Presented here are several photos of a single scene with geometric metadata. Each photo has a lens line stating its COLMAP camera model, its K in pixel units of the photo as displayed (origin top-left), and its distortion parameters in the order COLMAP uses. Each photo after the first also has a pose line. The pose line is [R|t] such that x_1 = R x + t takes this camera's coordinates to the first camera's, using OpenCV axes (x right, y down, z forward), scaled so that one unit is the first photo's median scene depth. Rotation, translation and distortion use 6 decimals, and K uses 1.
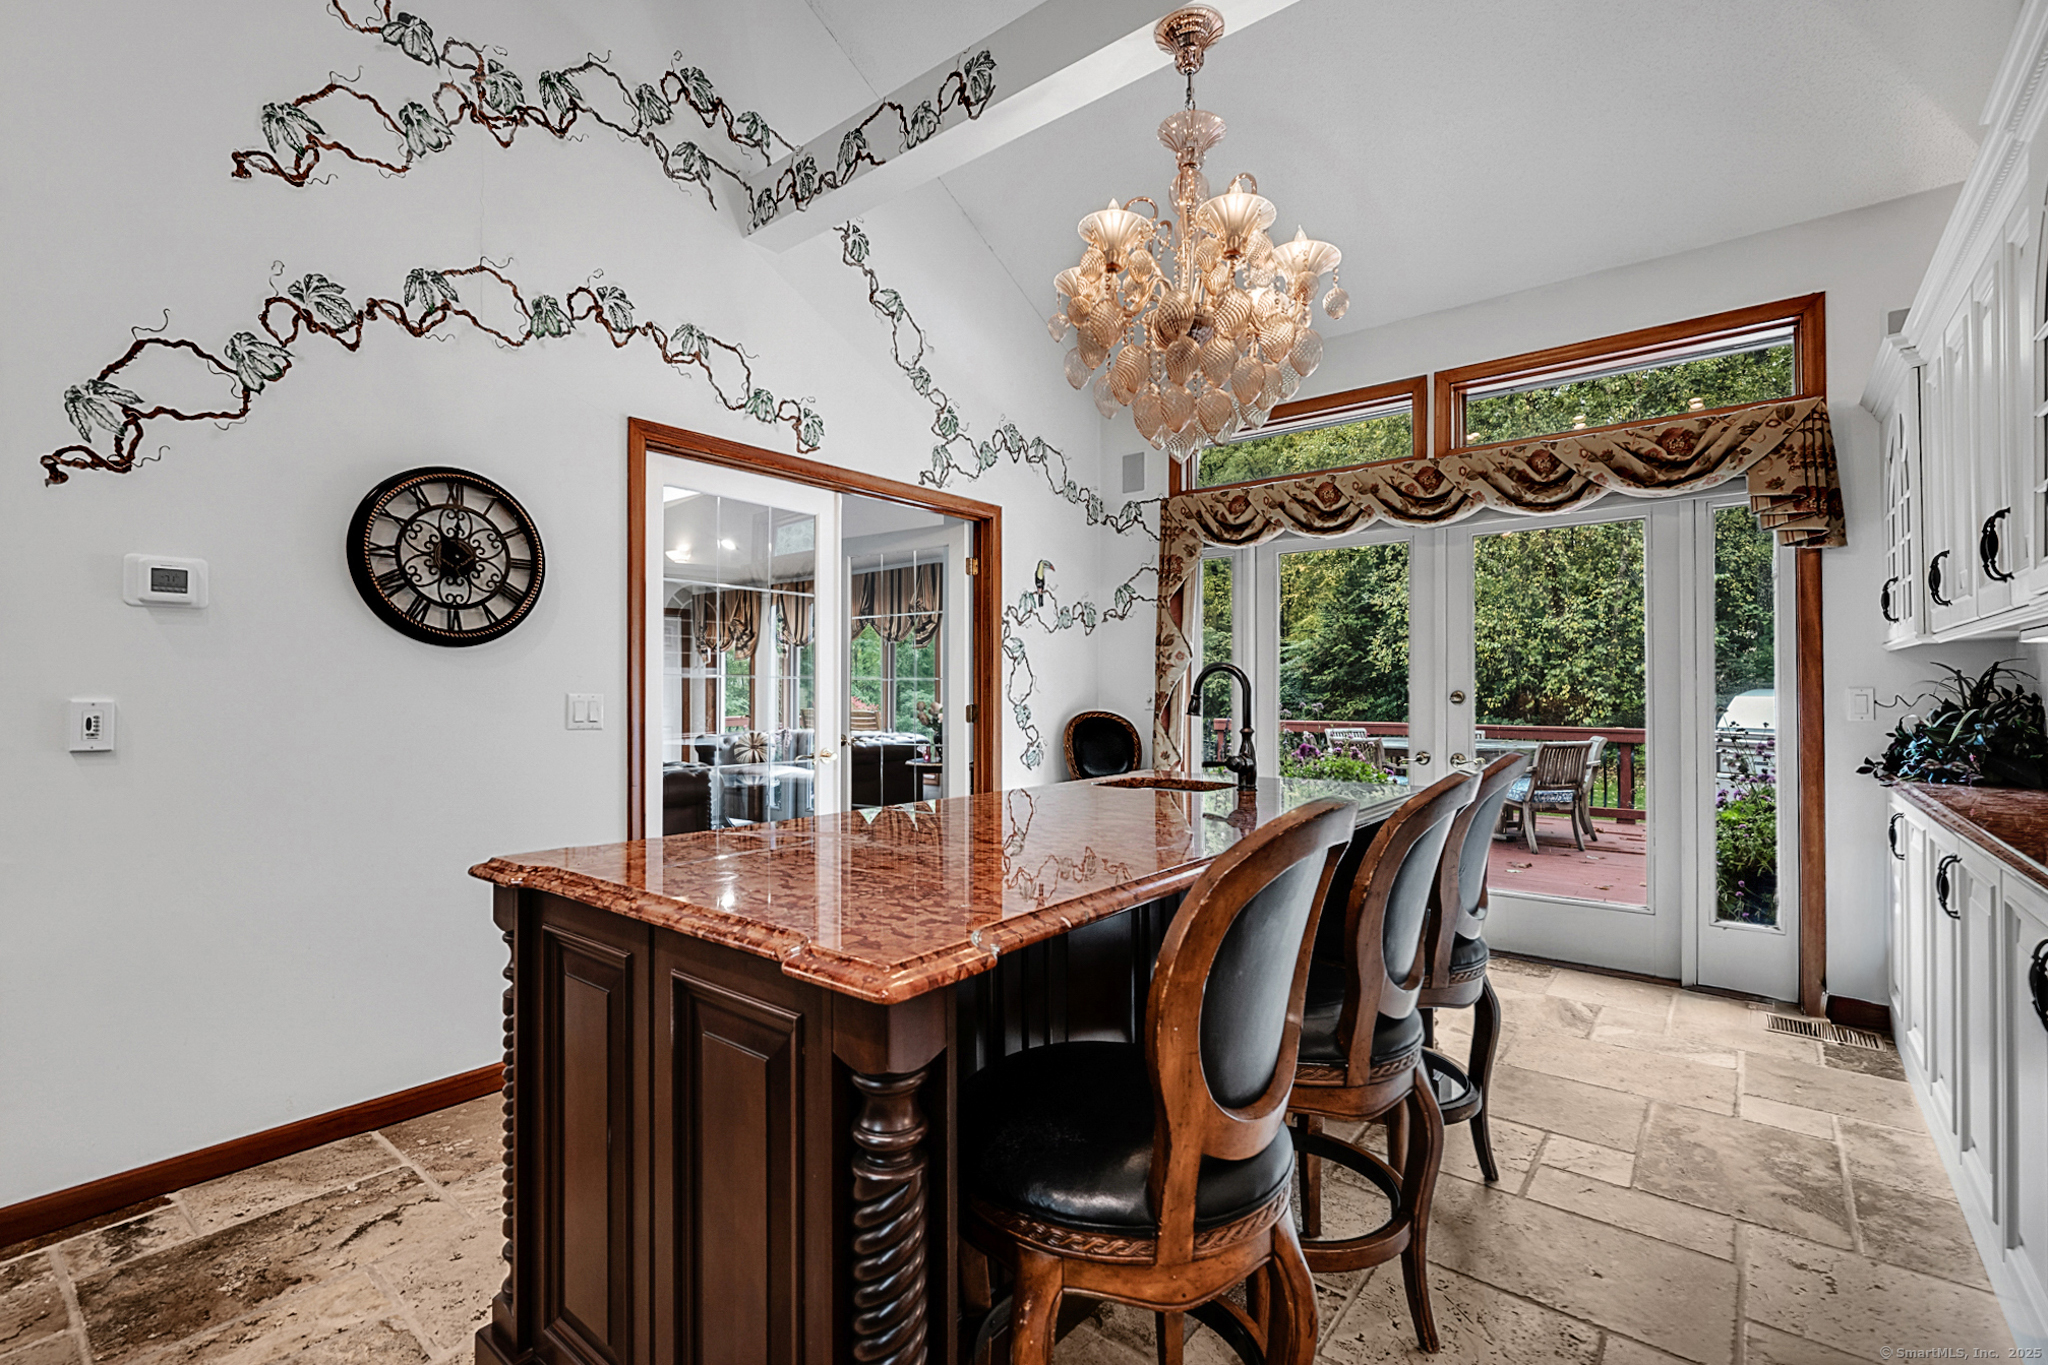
lens RADIAL K [[899.9, 0, 1028.8], [0, 899.9, 686.4], [0, 0, 1]] dist [-0.000763, 0.000044]
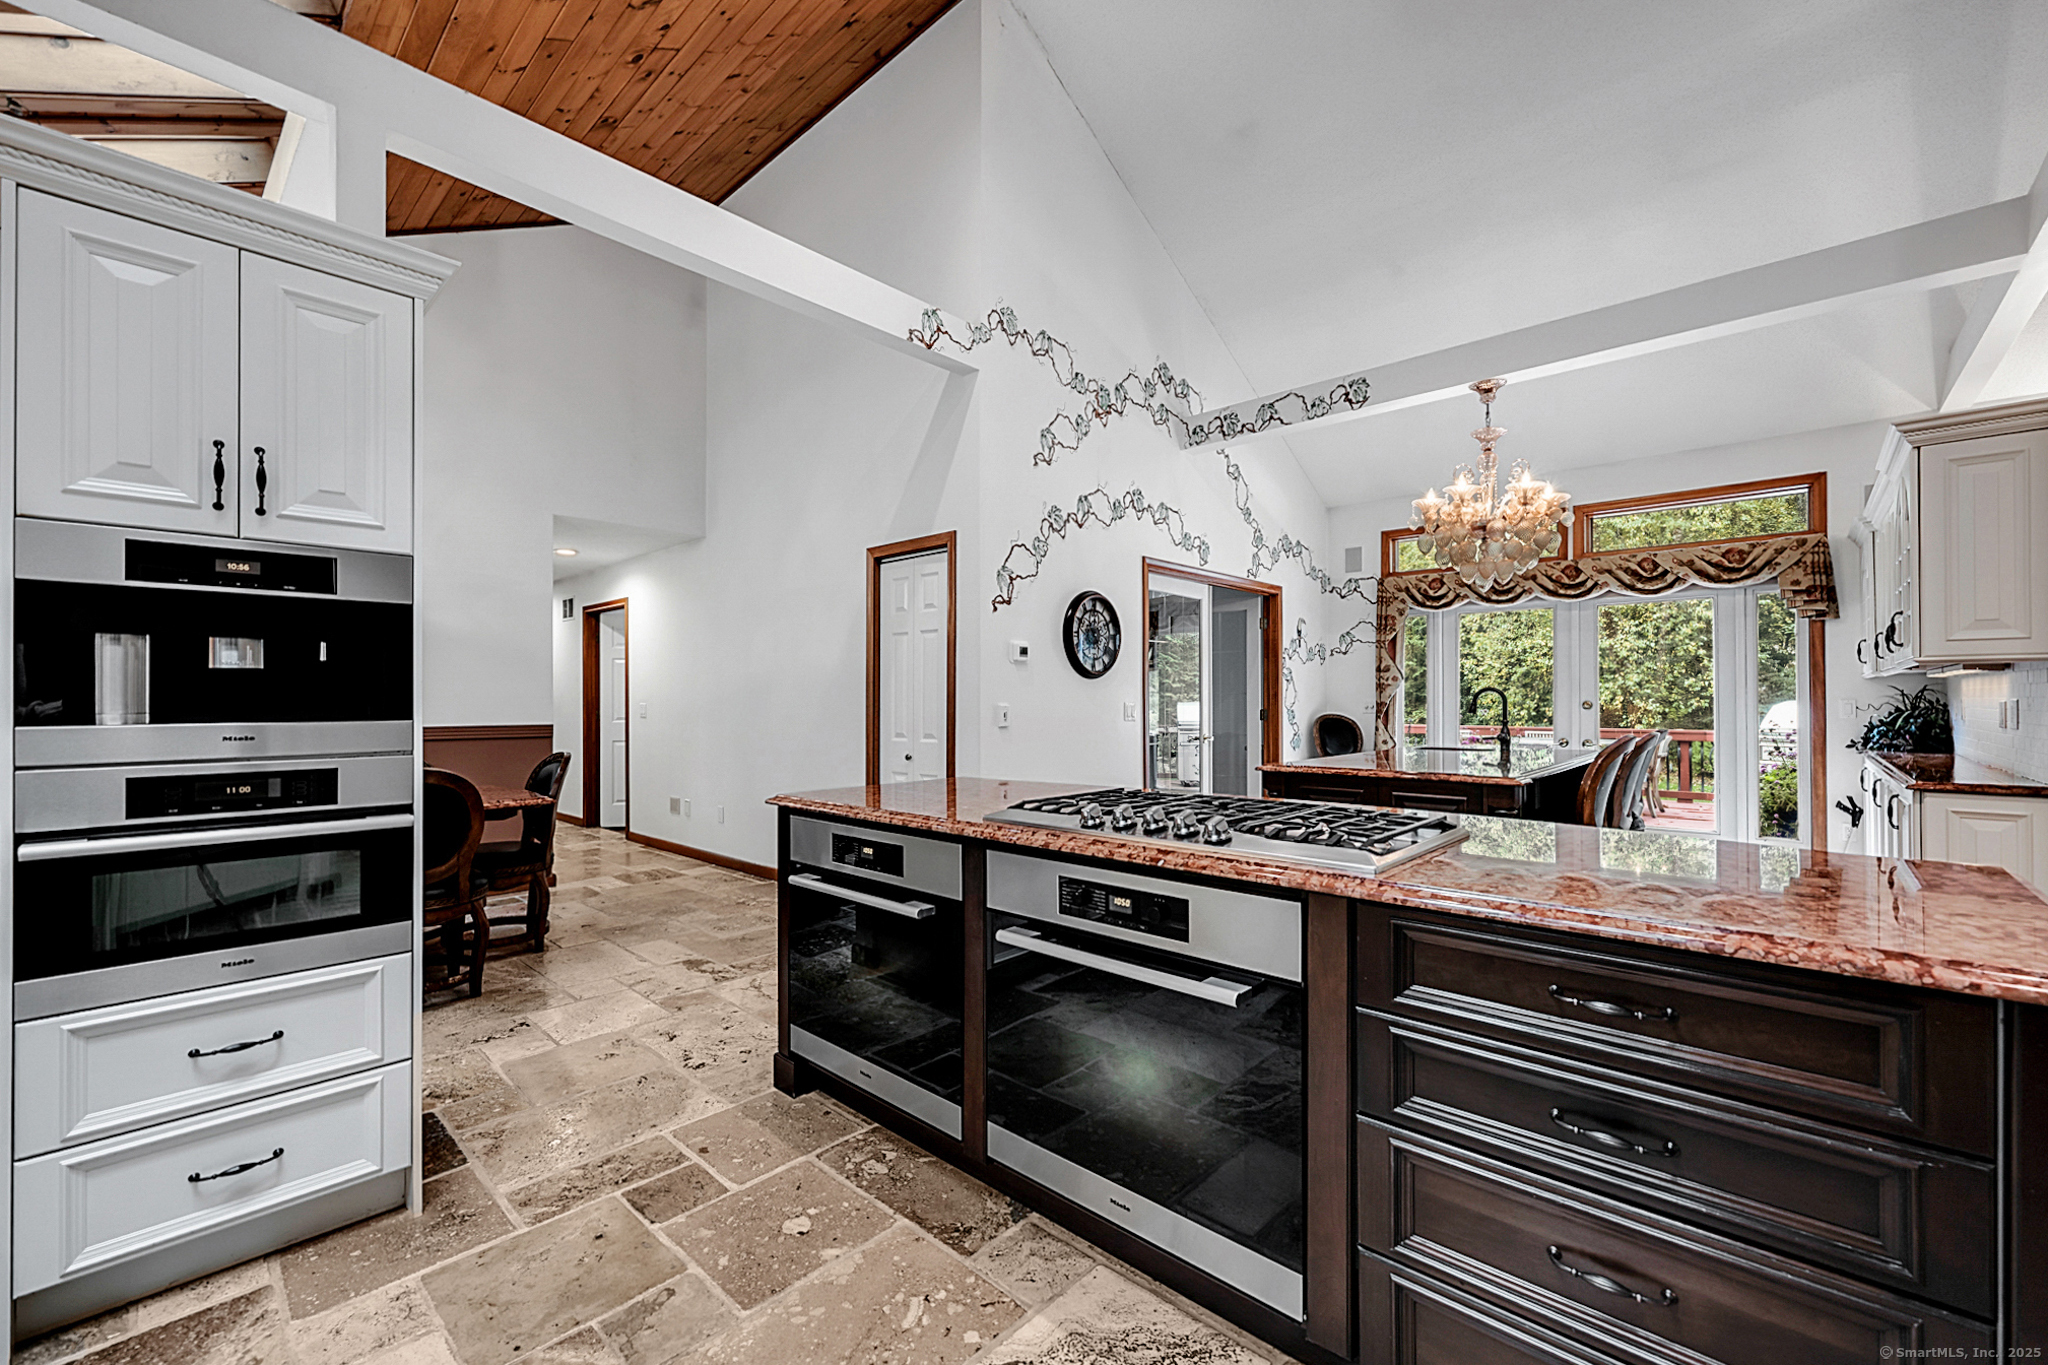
lens RADIAL K [[816.6, 0, 1016.0], [0, 816.6, 695.1], [0, 0, 1]] dist [0.001017, -0.000586]
pose [[0.996435, 0.000003, -0.084368, -0.512380], [-0.000198, 0.999997, -0.002307, -0.002707], [0.084367, 0.002315, 0.996432, -0.665863]]
